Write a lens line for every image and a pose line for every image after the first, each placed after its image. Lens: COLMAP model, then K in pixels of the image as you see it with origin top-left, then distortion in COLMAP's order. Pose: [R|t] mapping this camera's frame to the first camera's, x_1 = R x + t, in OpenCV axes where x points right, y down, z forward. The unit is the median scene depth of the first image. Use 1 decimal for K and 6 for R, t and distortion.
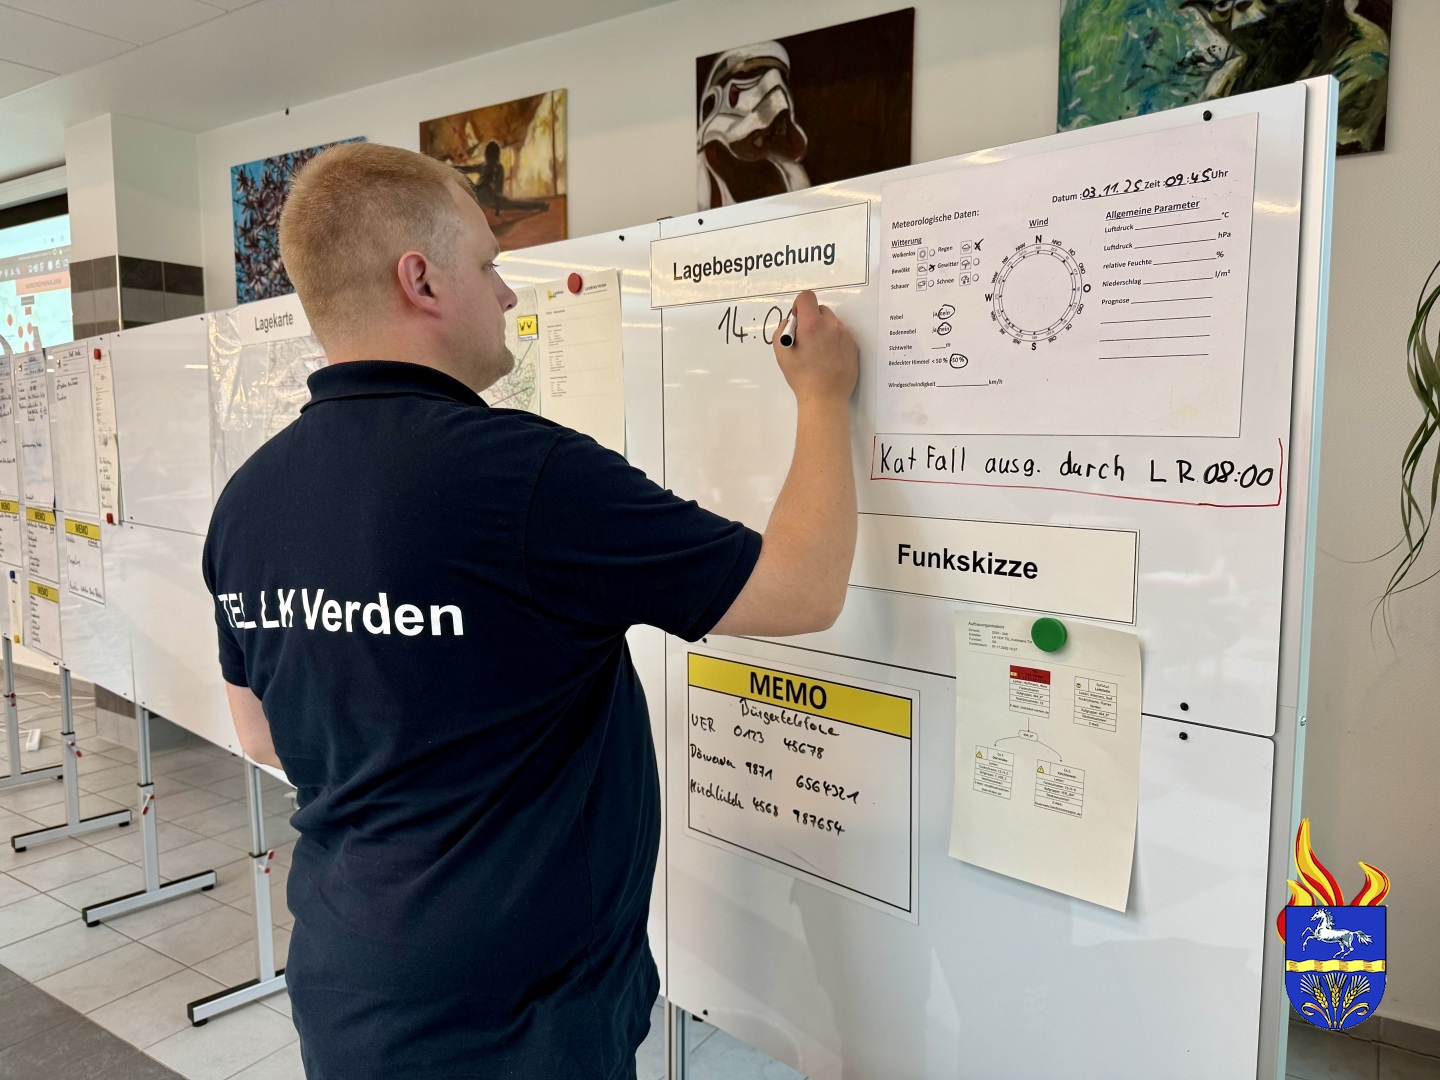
lens RADIAL K [[1004.5, 0, 720.0], [0, 1004.5, 531.2], [0, 0, 1]] dist [0.049719, 0.001818]
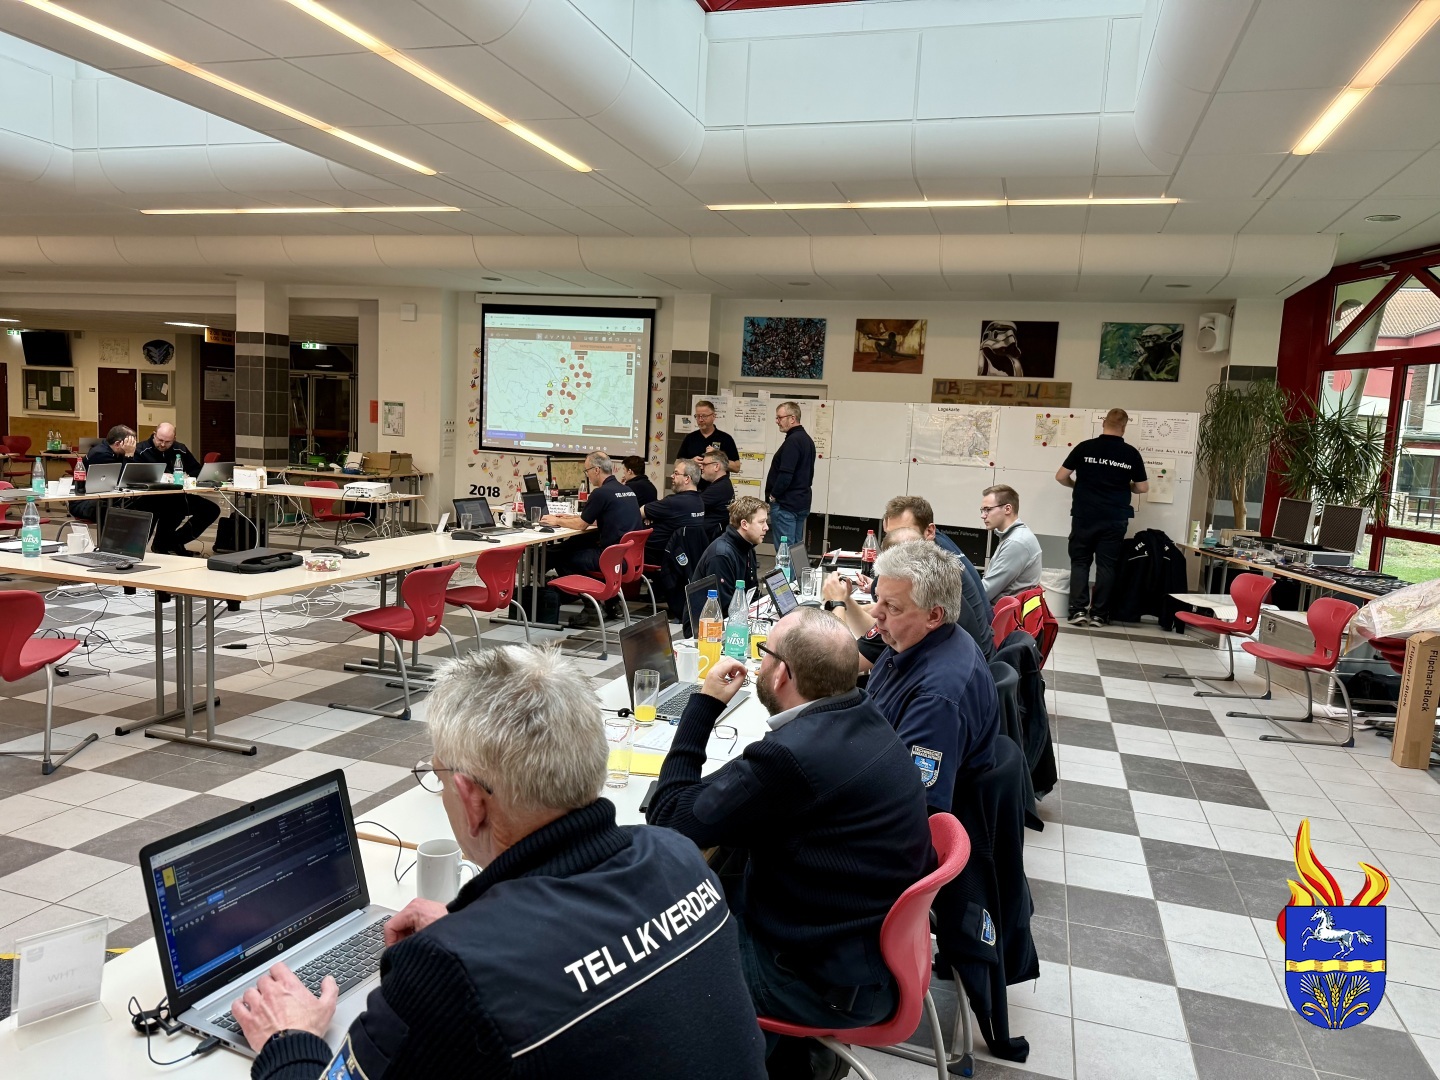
lens RADIAL K [[1004.5, 0, 719.4], [0, 1004.5, 543.3], [0, 0, 1]] dist [0.049719, 0.001818]
pose [[0.967416, 0.037160, 0.250452, -1.493584], [-0.040060, 0.999176, 0.006490, 0.222759], [-0.250004, -0.016312, 0.968107, -1.745343]]
